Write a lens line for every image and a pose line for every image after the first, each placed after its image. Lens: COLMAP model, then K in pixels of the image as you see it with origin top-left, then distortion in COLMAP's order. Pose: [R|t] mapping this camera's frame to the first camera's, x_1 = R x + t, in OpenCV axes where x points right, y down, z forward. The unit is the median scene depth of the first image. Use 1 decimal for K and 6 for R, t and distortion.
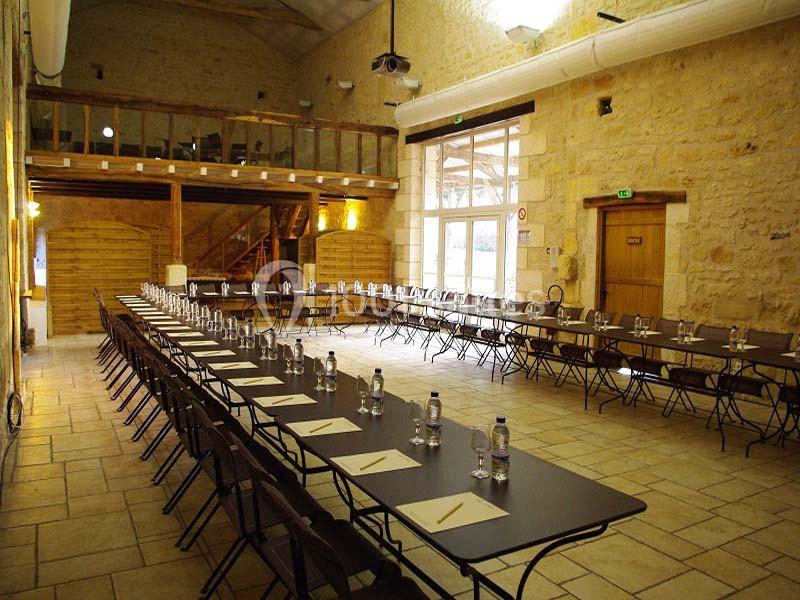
lens RADIAL K [[635.1, 0, 404.6], [0, 635.1, 321.8], [0, 0, 1]] dist [-0.064553, 0.012125]
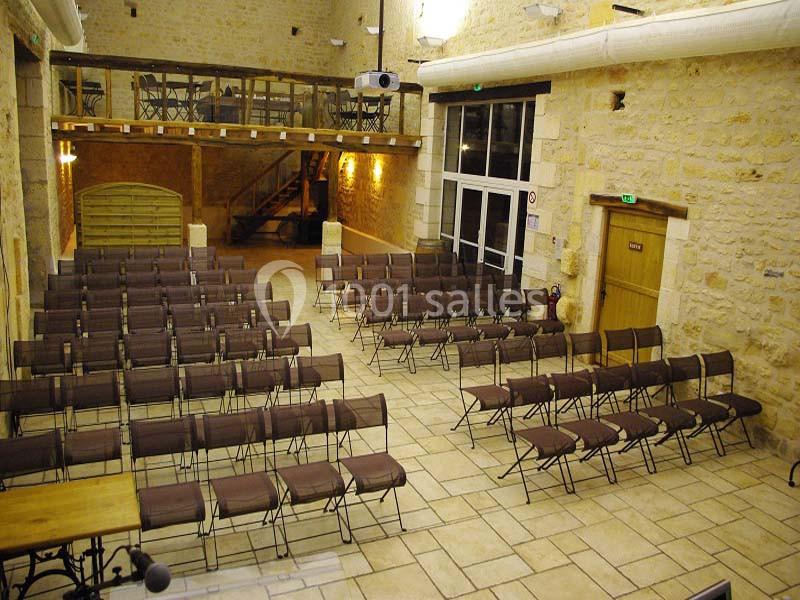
lens RADIAL K [[635.1, 0, 399.3], [0, 635.1, 302.6], [0, 0, 1]] dist [-0.064553, 0.012125]
pose [[0.994255, 0.053168, -0.092902, 0.102166], [-0.040786, 0.990618, 0.130432, -0.162924], [0.098965, -0.125894, 0.987095, -0.005654]]
